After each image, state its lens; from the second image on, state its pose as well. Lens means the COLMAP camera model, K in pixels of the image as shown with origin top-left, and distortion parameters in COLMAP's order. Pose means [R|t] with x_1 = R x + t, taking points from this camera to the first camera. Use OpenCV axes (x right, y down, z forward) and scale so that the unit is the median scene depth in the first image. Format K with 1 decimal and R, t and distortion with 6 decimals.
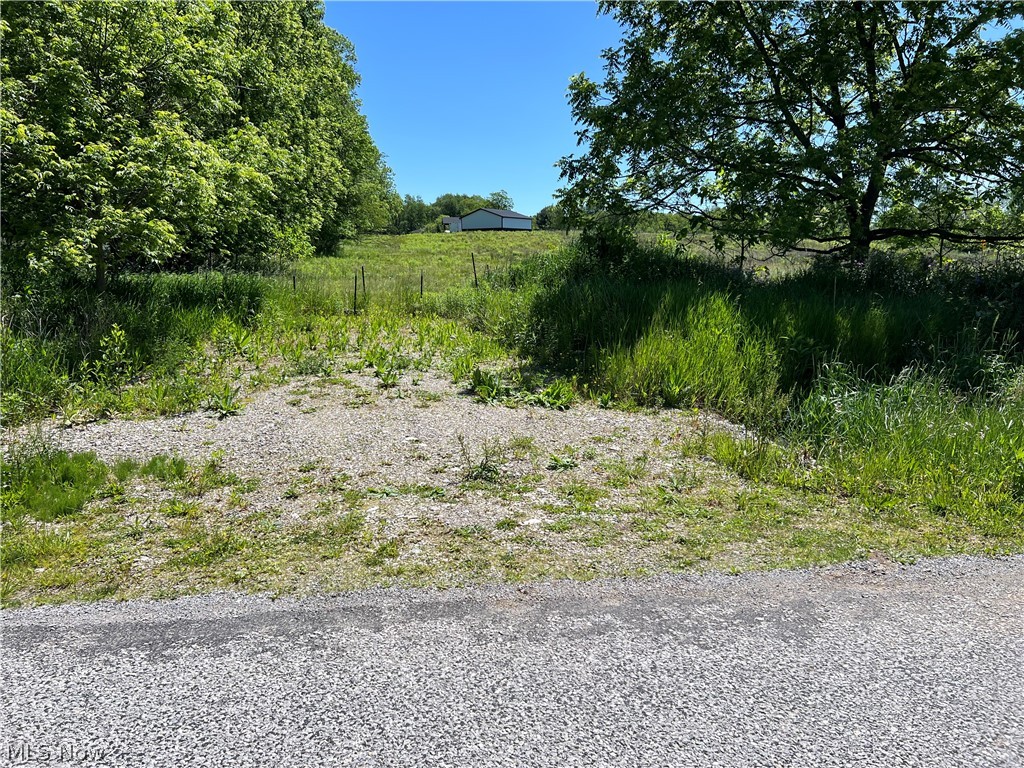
lens RADIAL K [[769.7, 0, 512.8], [0, 769.7, 382.7], [0, 0, 1]] dist [0.006692, -0.000354]
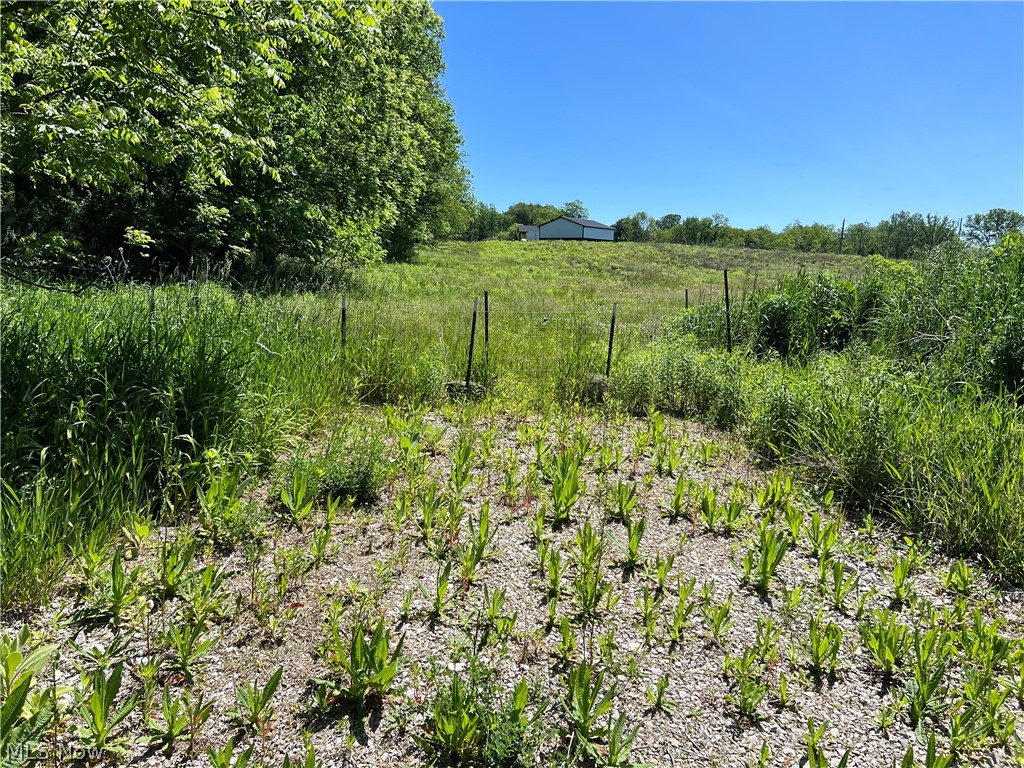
lens RADIAL K [[769.7, 0, 511.5], [0, 769.7, 385.1], [0, 0, 1]] dist [0.006692, -0.000354]
pose [[0.995445, 0.048480, -0.082094, -0.029765], [-0.049292, 0.998753, -0.007887, -0.019971], [0.081609, 0.011898, 0.996593, 0.116545]]
